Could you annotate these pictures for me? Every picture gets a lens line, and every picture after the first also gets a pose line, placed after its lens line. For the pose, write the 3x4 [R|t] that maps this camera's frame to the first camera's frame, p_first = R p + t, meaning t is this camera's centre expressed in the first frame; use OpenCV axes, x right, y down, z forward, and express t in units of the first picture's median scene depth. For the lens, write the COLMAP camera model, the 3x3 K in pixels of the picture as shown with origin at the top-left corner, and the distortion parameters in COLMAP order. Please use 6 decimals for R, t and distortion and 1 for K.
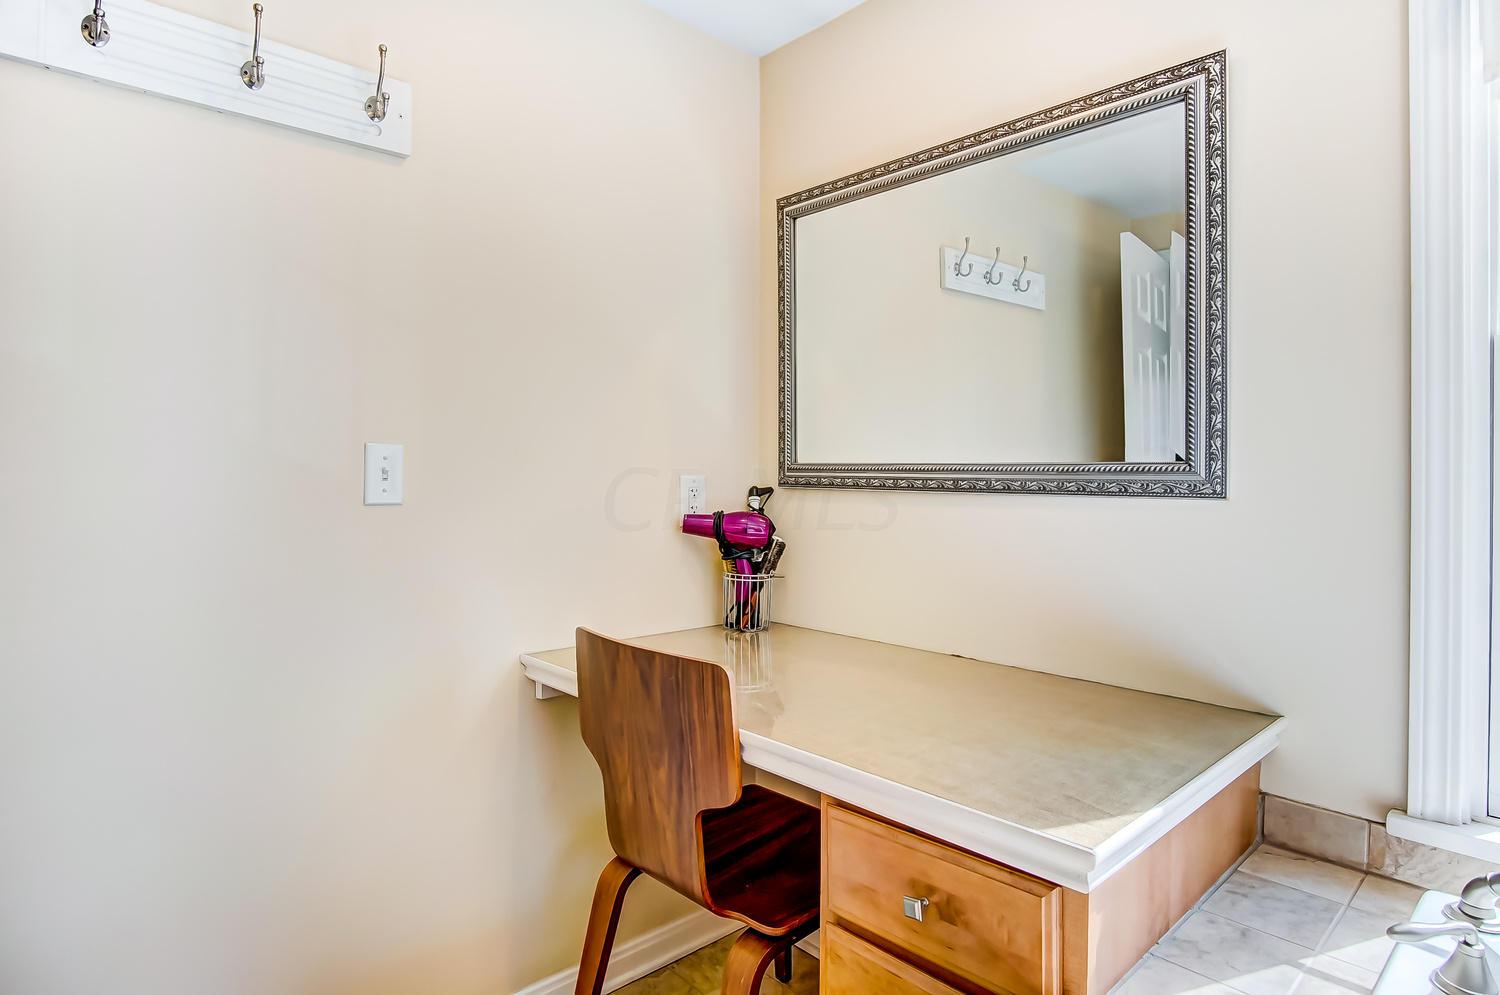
lens RADIAL K [[810.0, 0, 756.3], [0, 810.0, 478.9], [0, 0, 1]] dist [-0.032111, 0.007884]
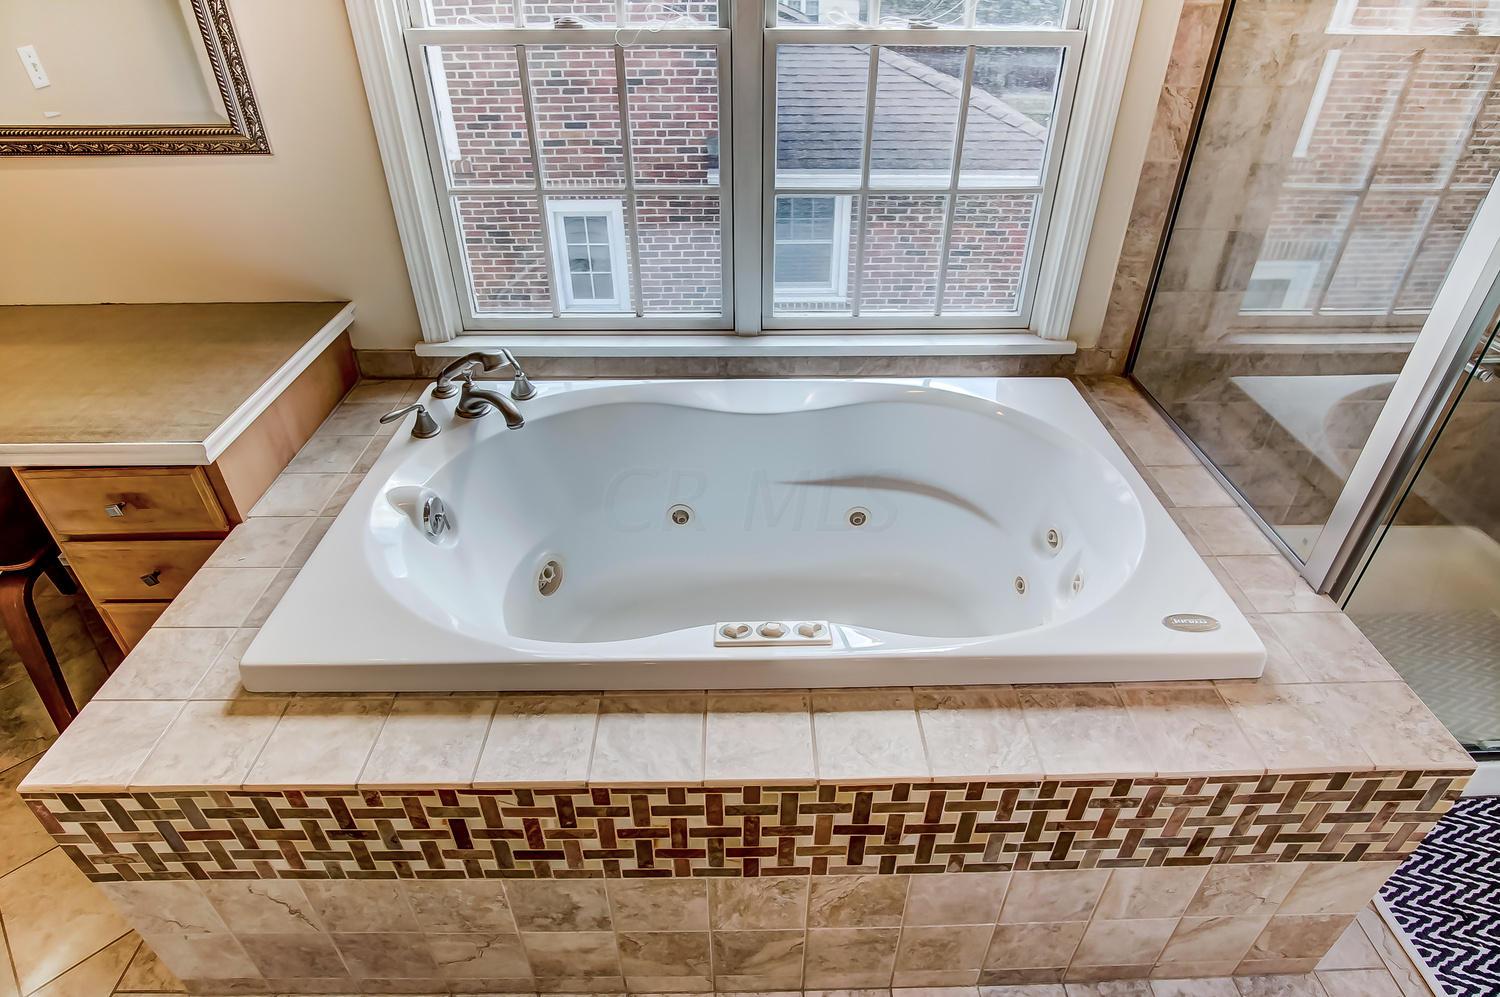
lens RADIAL K [[810.0, 0, 749.4], [0, 810.0, 493.0], [0, 0, 1]] dist [-0.032111, 0.007884]
pose [[0.660209, -0.422364, 0.621074, 0.052550], [-0.001093, 0.826365, 0.563134, -0.281649], [-0.751081, -0.372465, 0.545112, -0.584809]]
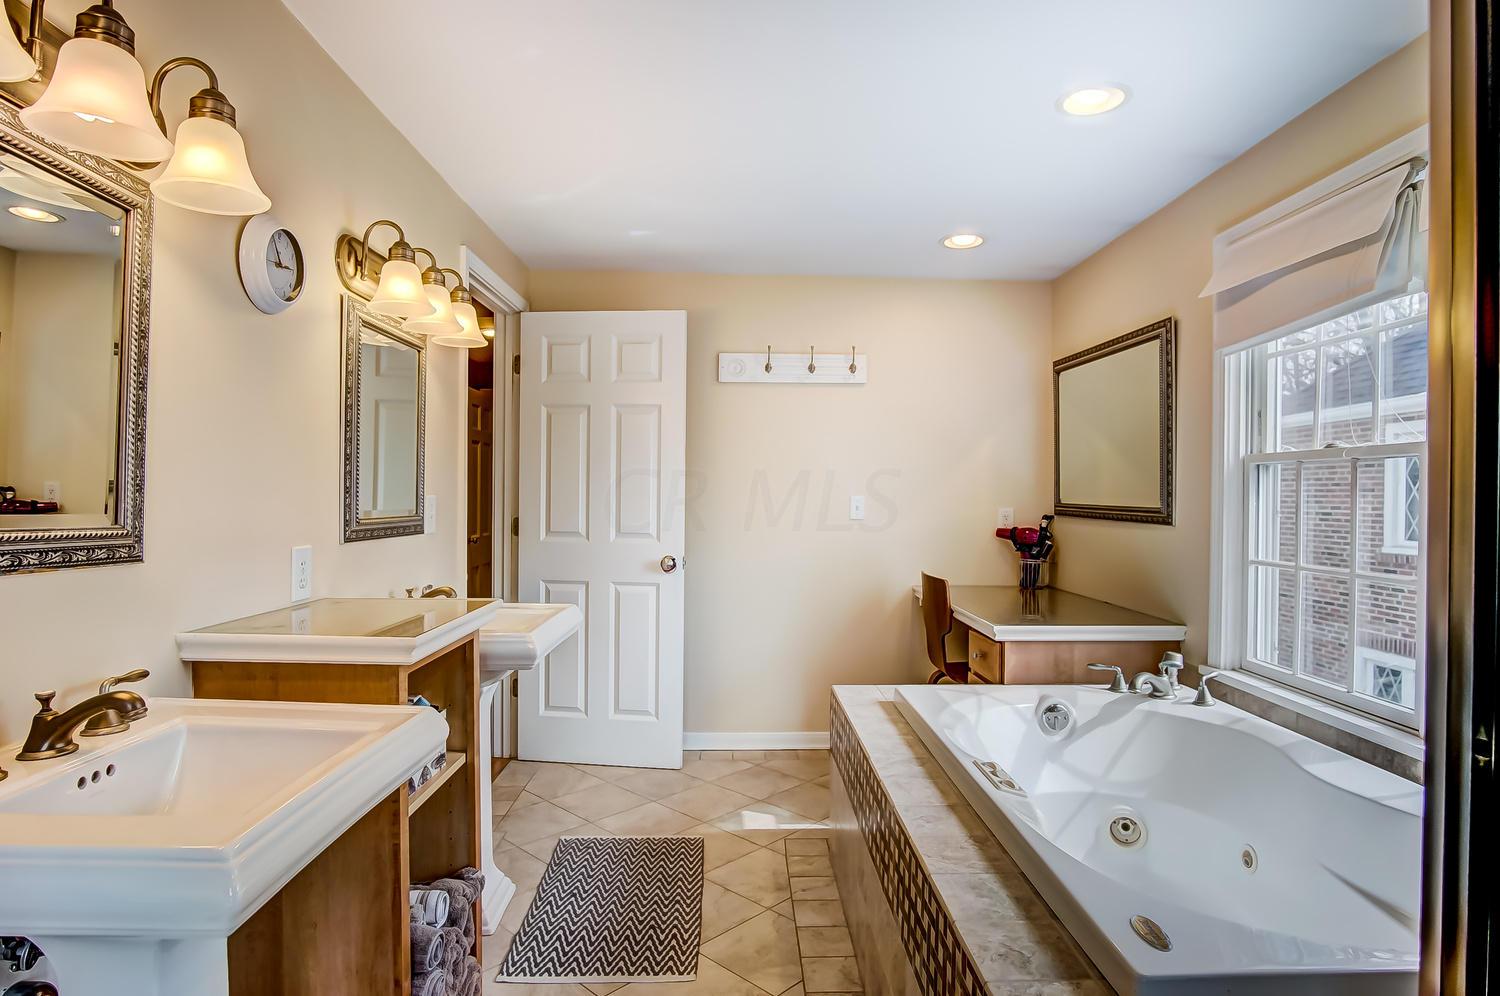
lens RADIAL K [[810.0, 0, 749.0], [0, 810.0, 501.0], [0, 0, 1]] dist [-0.032111, 0.007884]
pose [[0.748662, 0.008642, -0.662896, 1.269698], [-0.008733, 0.999957, 0.003174, -0.040663], [0.662894, 0.003413, 0.748705, -1.490739]]
